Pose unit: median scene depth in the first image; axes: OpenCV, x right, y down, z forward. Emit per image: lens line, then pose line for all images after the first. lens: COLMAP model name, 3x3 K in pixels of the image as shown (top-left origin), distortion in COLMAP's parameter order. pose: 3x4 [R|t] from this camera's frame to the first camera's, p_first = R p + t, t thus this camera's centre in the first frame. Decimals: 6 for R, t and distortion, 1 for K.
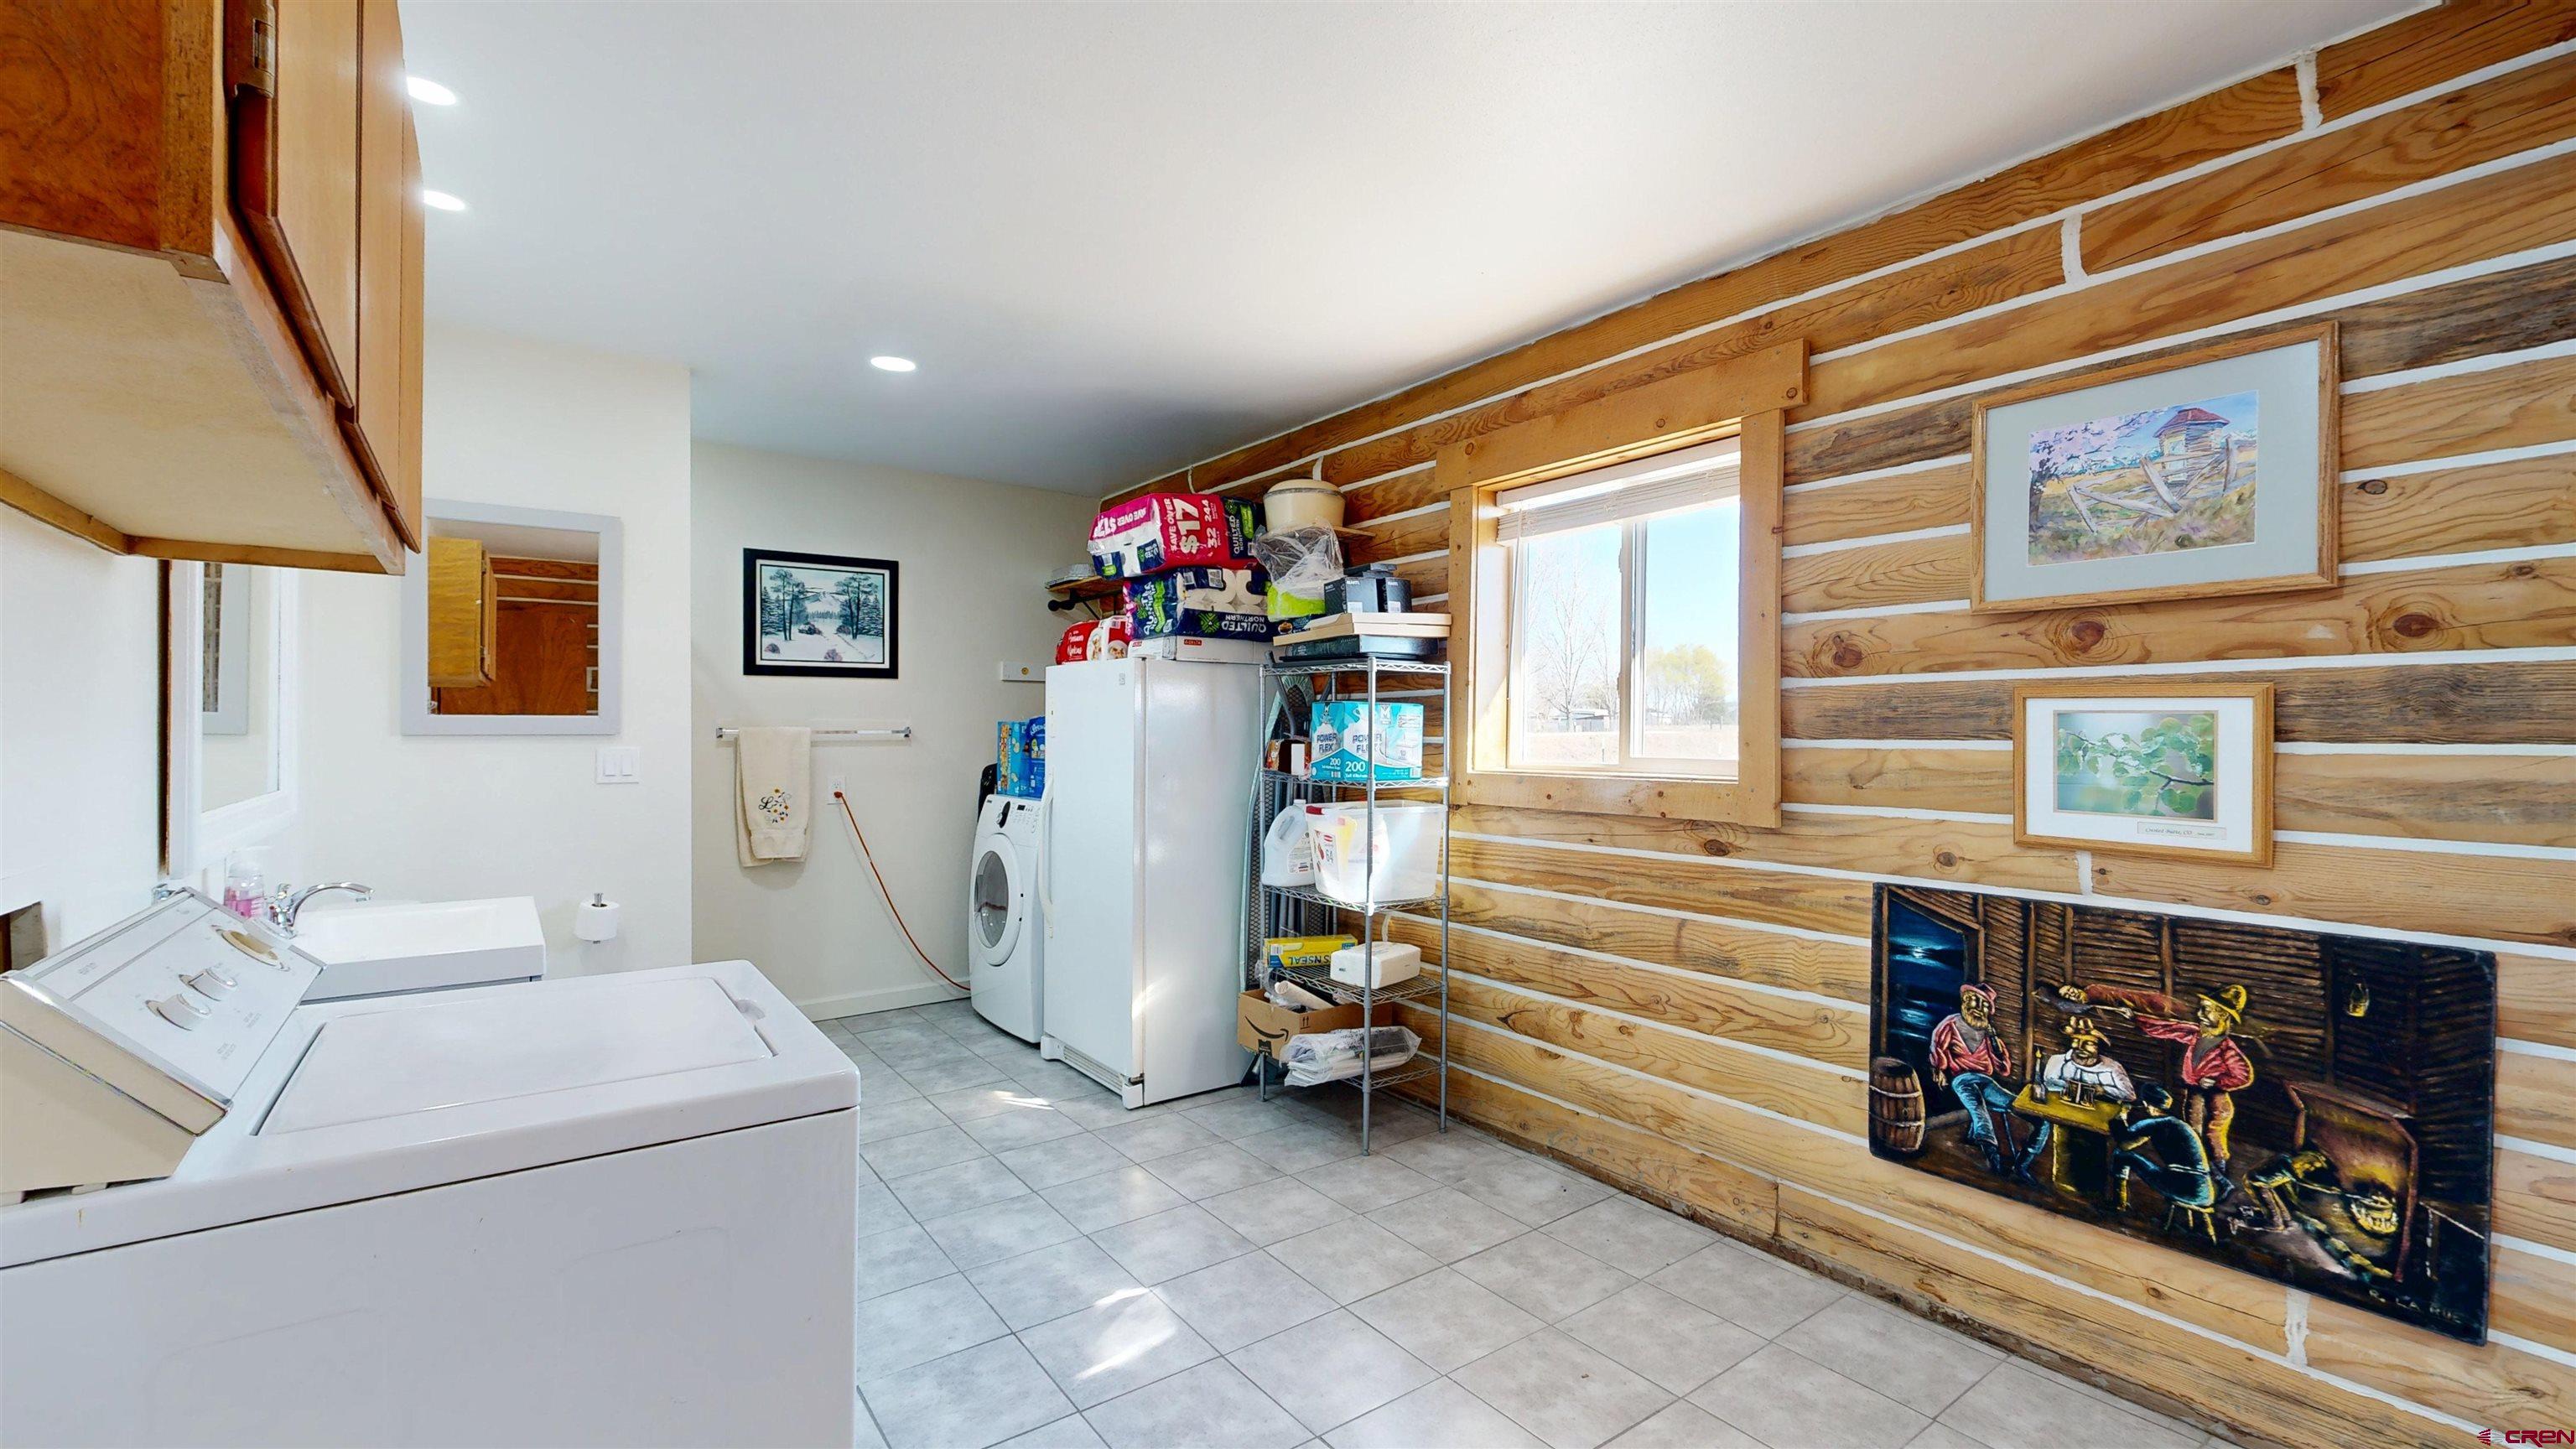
lens RADIAL K [[1079.0, 0, 1288.0], [0, 1079.0, 724.5], [0, 0, 1]] dist [-0.000478, -0.000024]
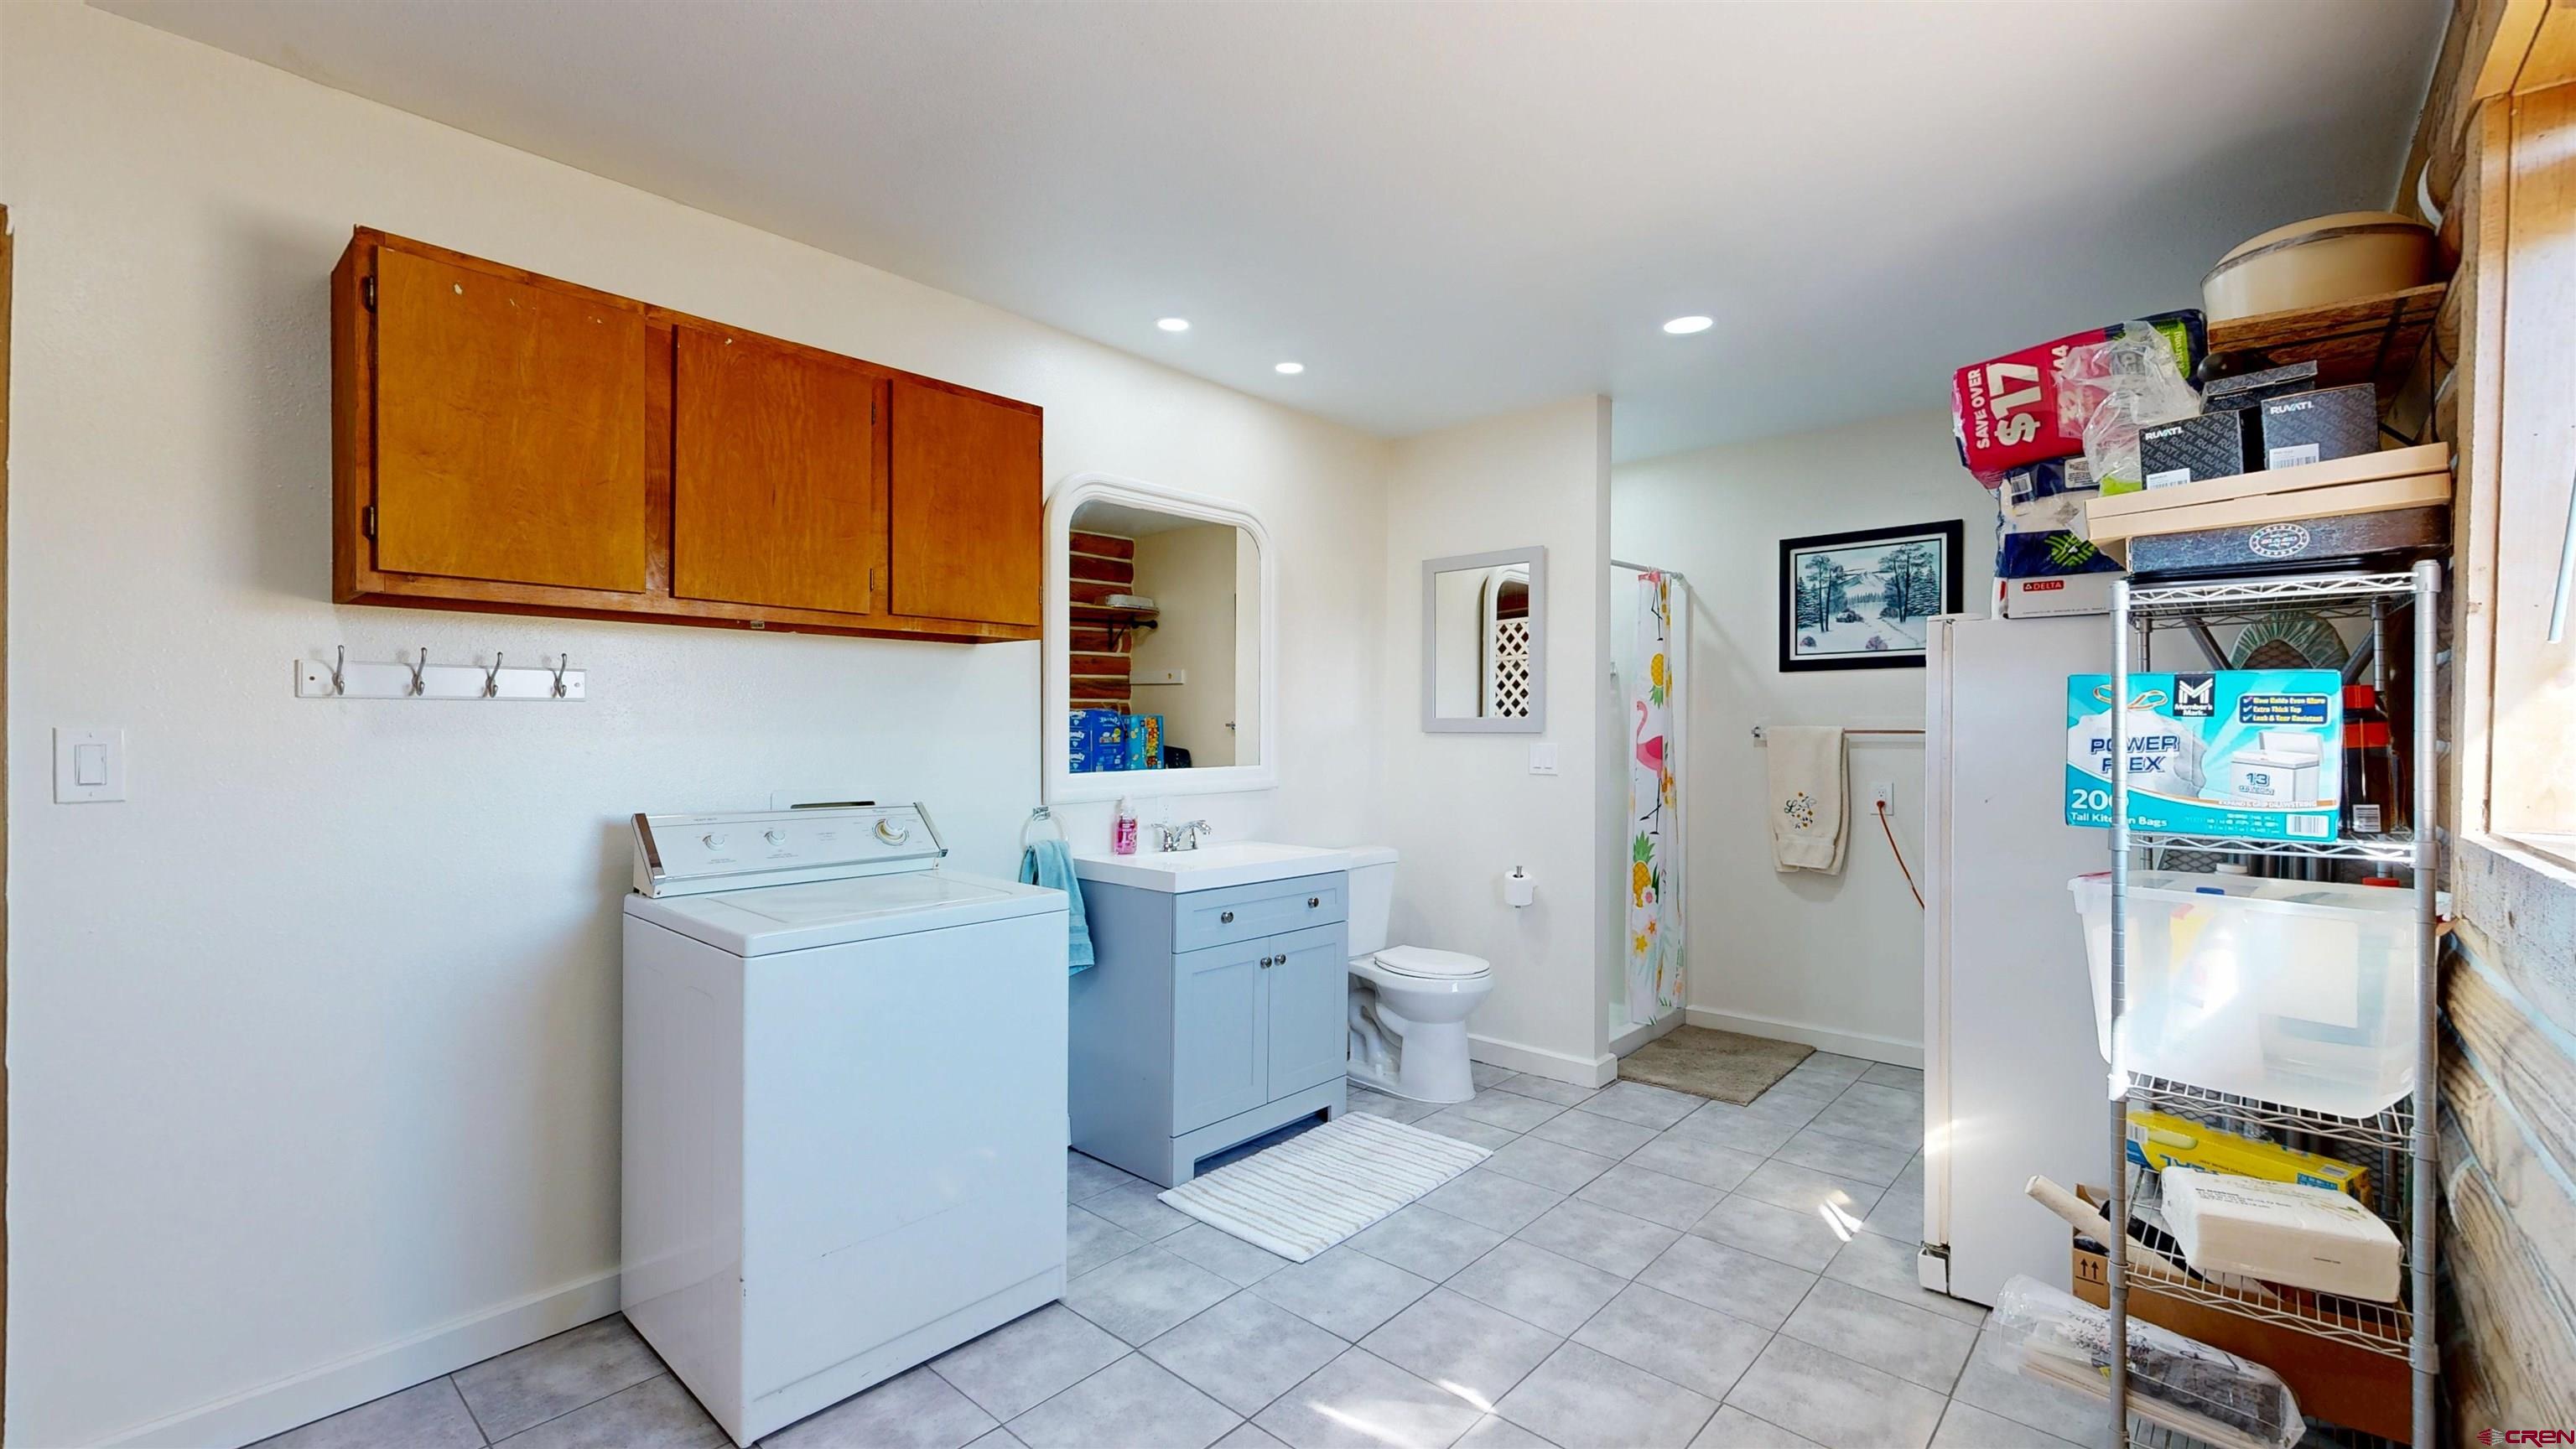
lens RADIAL K [[1079.0, 0, 1288.0], [0, 1079.0, 724.5], [0, 0, 1]] dist [-0.000478, -0.000024]
pose [[0.202990, -0.003791, -0.979174, 0.398373], [0.003004, 0.999990, -0.003248, 0.003094], [0.979176, -0.002282, 0.202999, 0.427933]]
